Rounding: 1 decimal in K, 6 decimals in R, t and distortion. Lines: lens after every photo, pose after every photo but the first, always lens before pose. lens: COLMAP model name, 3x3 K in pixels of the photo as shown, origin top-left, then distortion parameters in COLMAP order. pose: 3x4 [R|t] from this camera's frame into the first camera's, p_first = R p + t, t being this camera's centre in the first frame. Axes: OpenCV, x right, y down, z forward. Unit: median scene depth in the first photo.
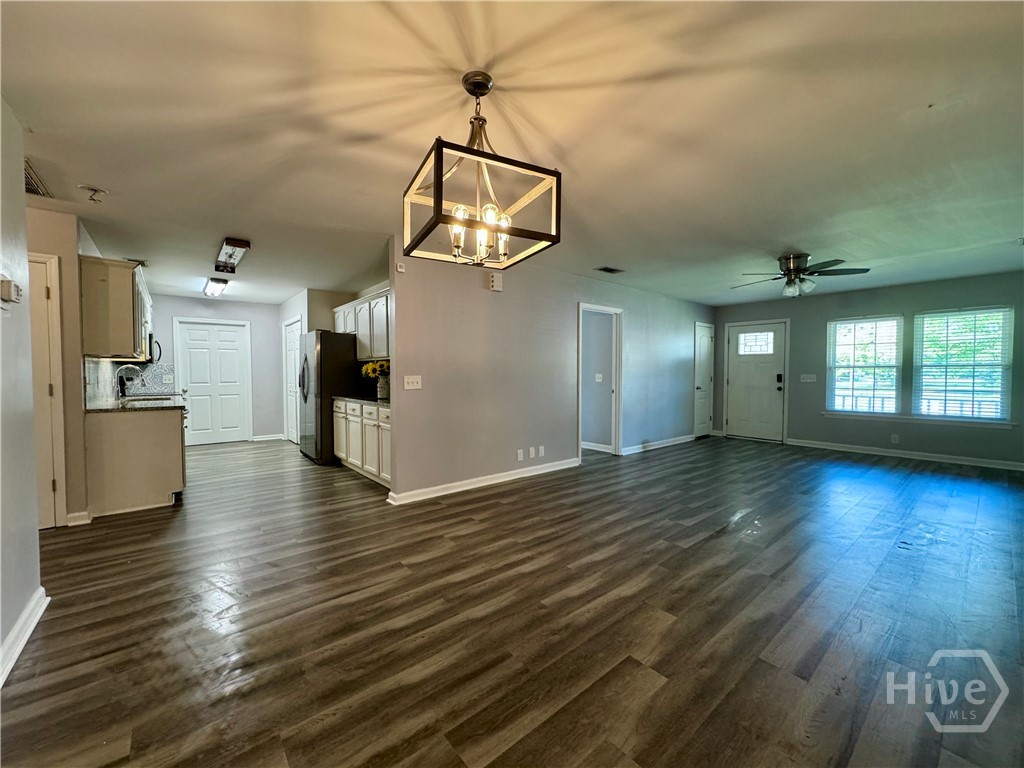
lens RADIAL K [[410.1, 0, 511.2], [0, 410.1, 386.8], [0, 0, 1]] dist [-0.004005, 0.000040]
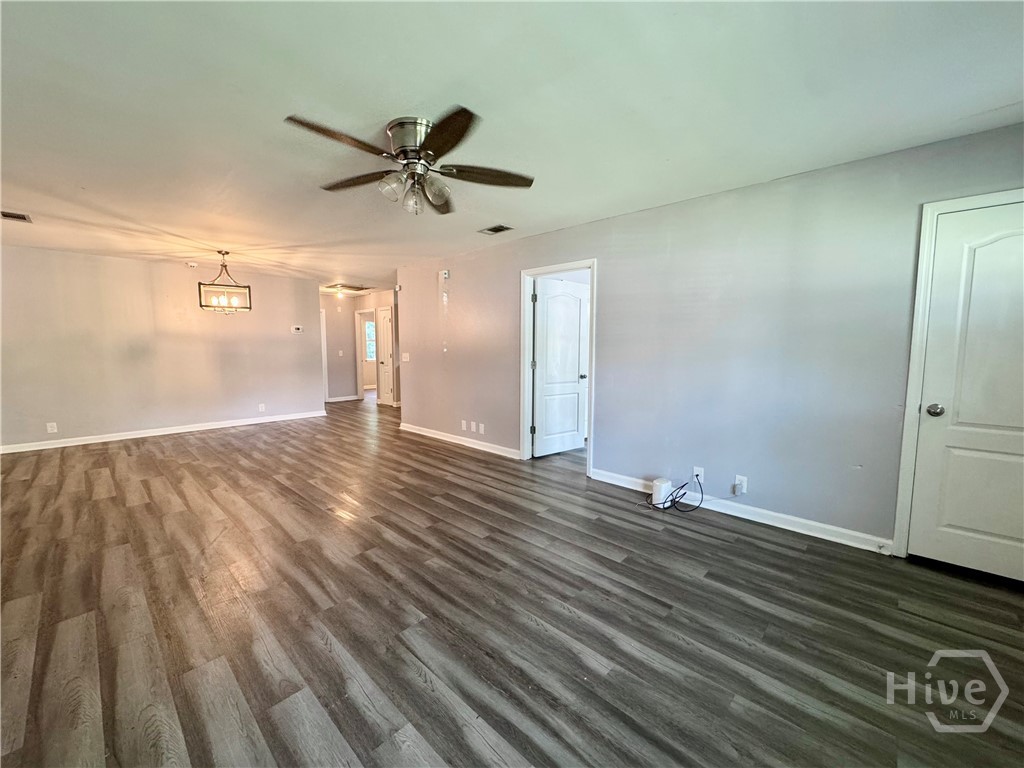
lens RADIAL K [[410.1, 0, 507.7], [0, 410.1, 382.1], [0, 0, 1]] dist [-0.004005, 0.000040]
pose [[0.115109, 0.087004, -0.989535, 2.167280], [-0.038031, 0.995813, 0.083132, -0.095927], [0.992625, 0.028064, 0.117936, 1.859562]]
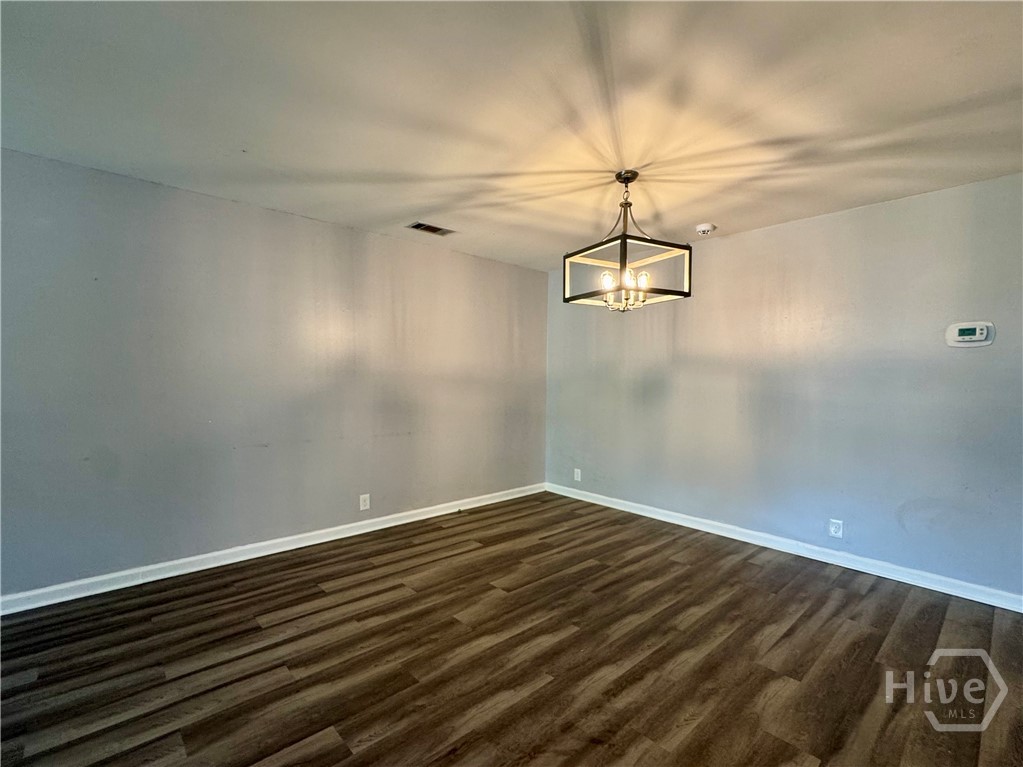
lens RADIAL K [[472.9, 0, 512.1], [0, 472.9, 411.8], [0, 0, 1]] dist [-0.004620, 0.000129]
pose [[-0.998606, -0.006396, -0.052403, 0.257017], [-0.012180, 0.993769, 0.110796, -0.097022], [0.051368, 0.111280, -0.992461, 1.790674]]
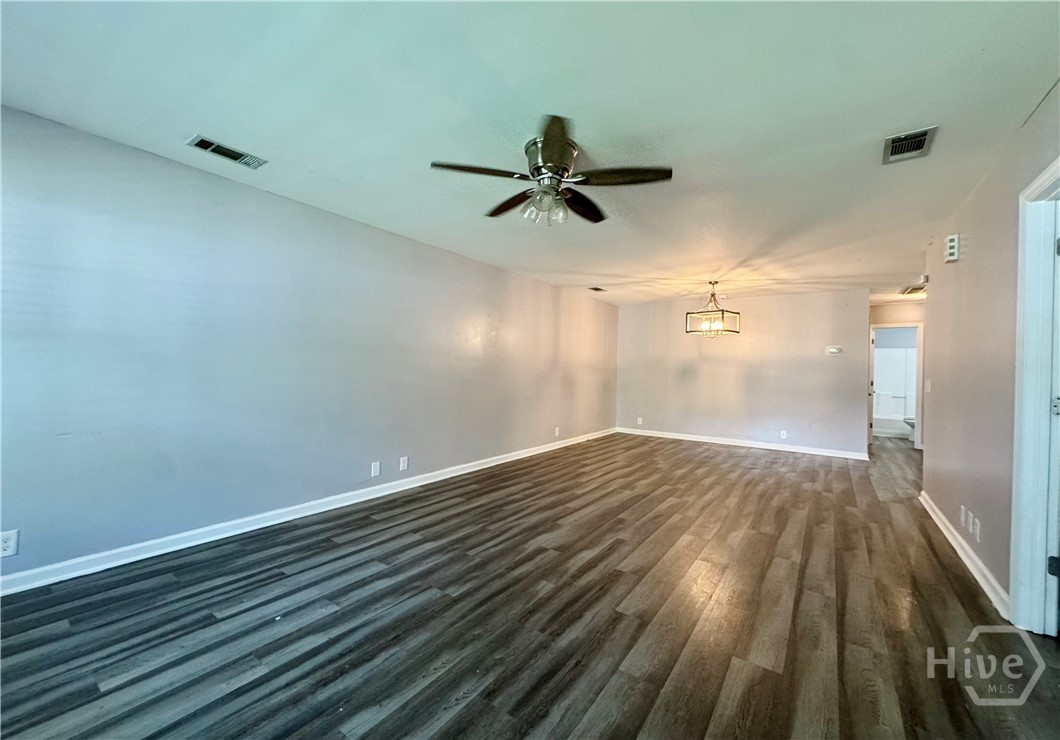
lens RADIAL K [[419.9, 0, 531.6], [0, 419.9, 369.1], [0, 0, 1]] dist [-0.009271, -0.000211]
pose [[-0.966524, -0.023089, -0.255535, 1.489765], [-0.033197, 0.998825, 0.035313, -0.086781], [0.254420, 0.042614, -0.966155, 2.675965]]
